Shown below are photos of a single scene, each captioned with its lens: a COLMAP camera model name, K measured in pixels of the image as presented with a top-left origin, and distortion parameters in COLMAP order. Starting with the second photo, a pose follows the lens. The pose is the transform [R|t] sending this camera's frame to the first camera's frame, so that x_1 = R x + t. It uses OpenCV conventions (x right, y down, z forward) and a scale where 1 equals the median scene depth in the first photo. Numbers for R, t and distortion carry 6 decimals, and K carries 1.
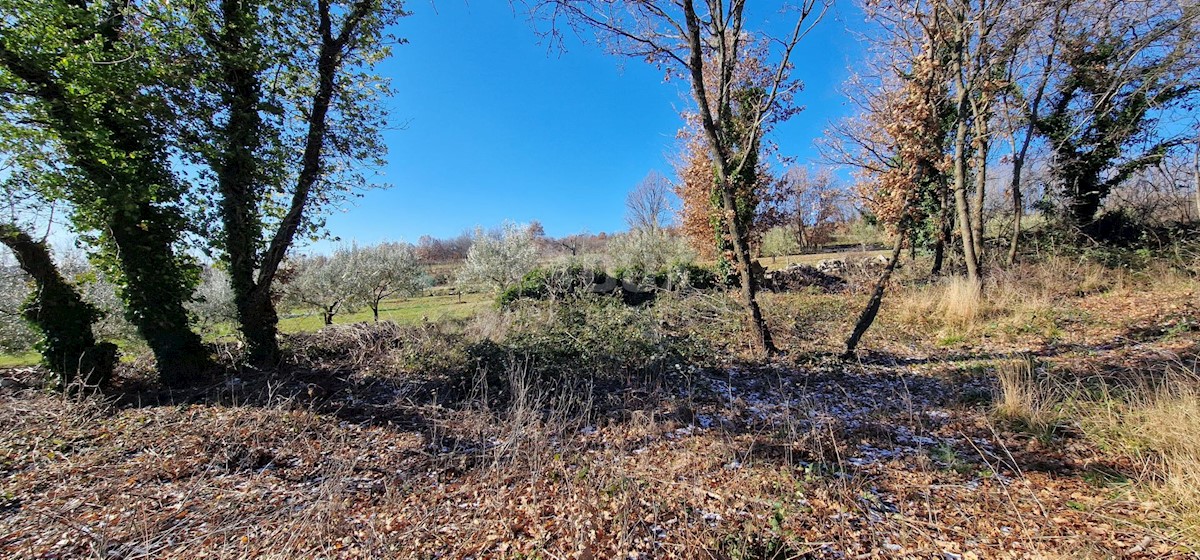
lens RADIAL K [[489.3, 0, 601.2], [0, 489.3, 282.6], [0, 0, 1]] dist [0.006824, -0.004583]
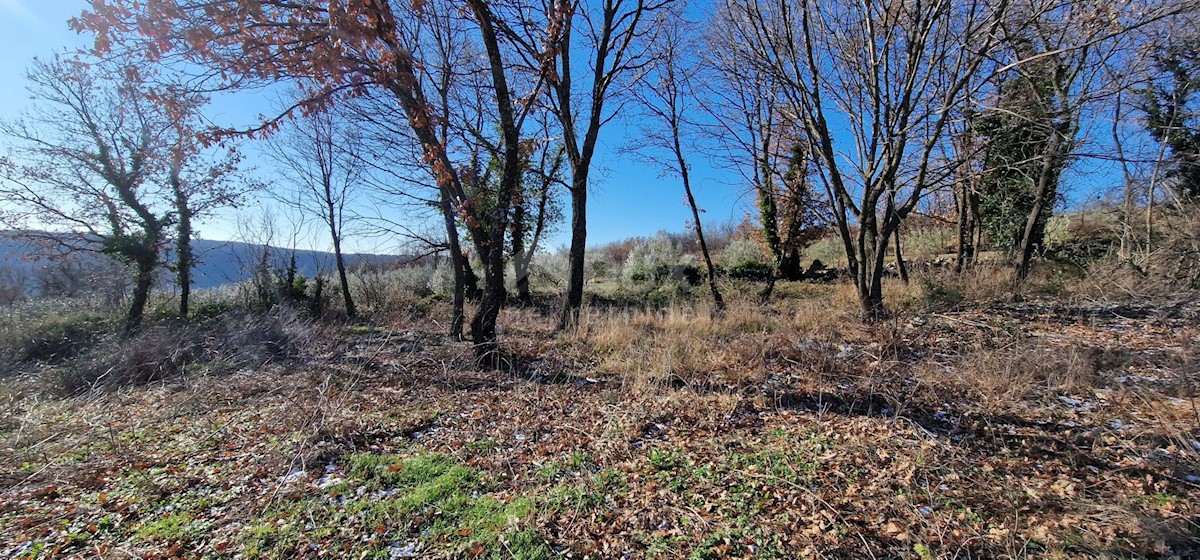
lens RADIAL K [[489.3, 0, 608.9], [0, 489.3, 282.6], [0, 0, 1]] dist [0.006824, -0.004583]
pose [[0.898050, 0.033098, -0.438647, 0.913662], [-0.019748, 0.999193, 0.034964, -0.031196], [0.439451, -0.022737, 0.897979, -1.216372]]
